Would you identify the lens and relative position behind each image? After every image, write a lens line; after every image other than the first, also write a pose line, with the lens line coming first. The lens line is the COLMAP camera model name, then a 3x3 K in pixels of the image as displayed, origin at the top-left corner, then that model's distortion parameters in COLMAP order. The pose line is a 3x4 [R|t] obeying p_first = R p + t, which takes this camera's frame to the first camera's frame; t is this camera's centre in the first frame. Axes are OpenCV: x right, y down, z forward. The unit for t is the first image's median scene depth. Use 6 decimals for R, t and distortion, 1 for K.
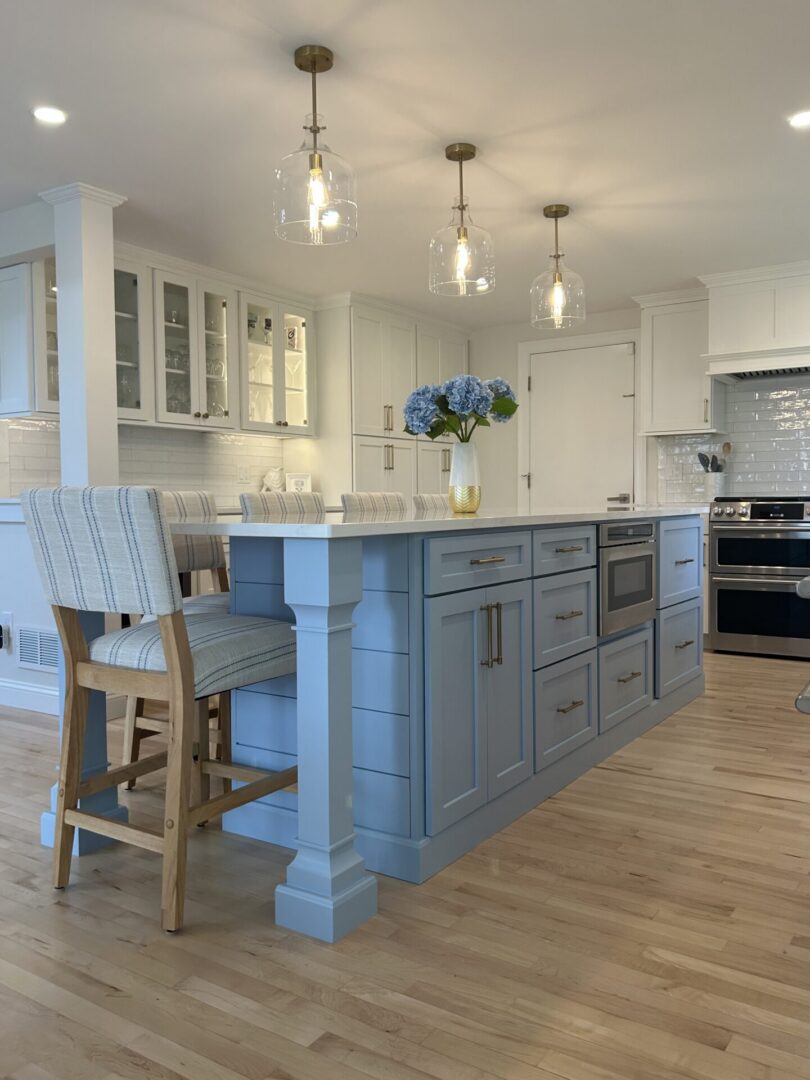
lens RADIAL K [[880.1, 0, 404.4], [0, 880.1, 535.8], [0, 0, 1]] dist [0.092225, -0.152951]
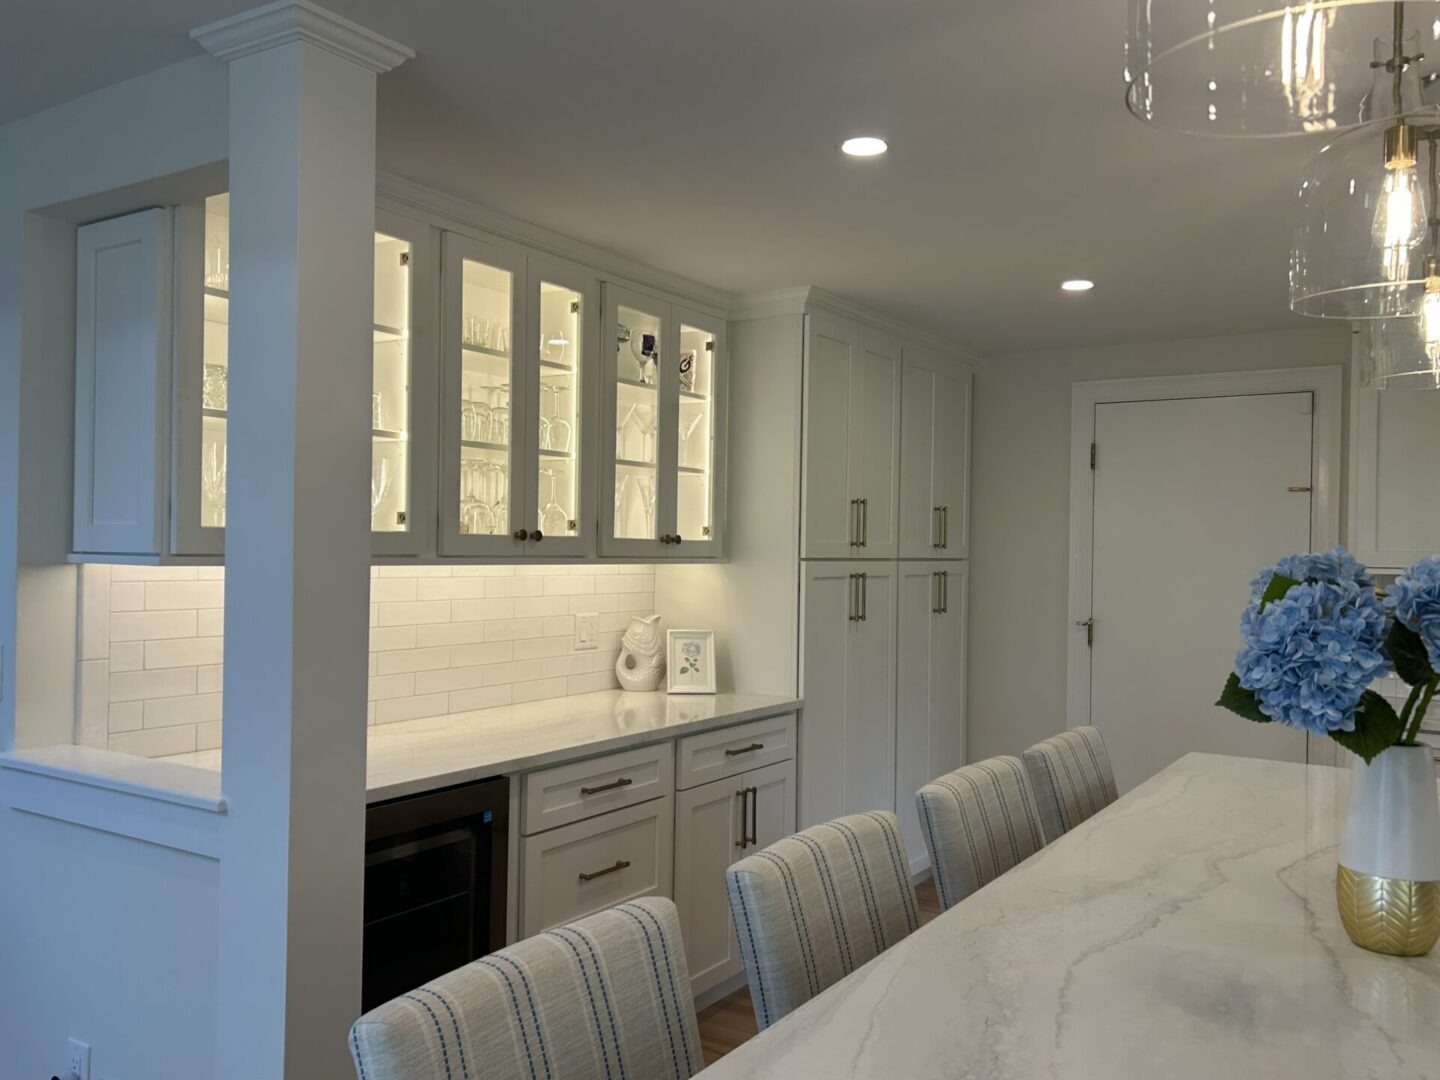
lens RADIAL K [[1173.5, 0, 707.3], [0, 1173.5, 547.3], [0, 0, 1]] dist [0.092225, -0.152951]
pose [[0.999667, 0.025598, 0.003163, -0.119354], [-0.025431, 0.998673, -0.044793, -0.092421], [-0.004306, 0.044698, 0.998991, 0.323762]]
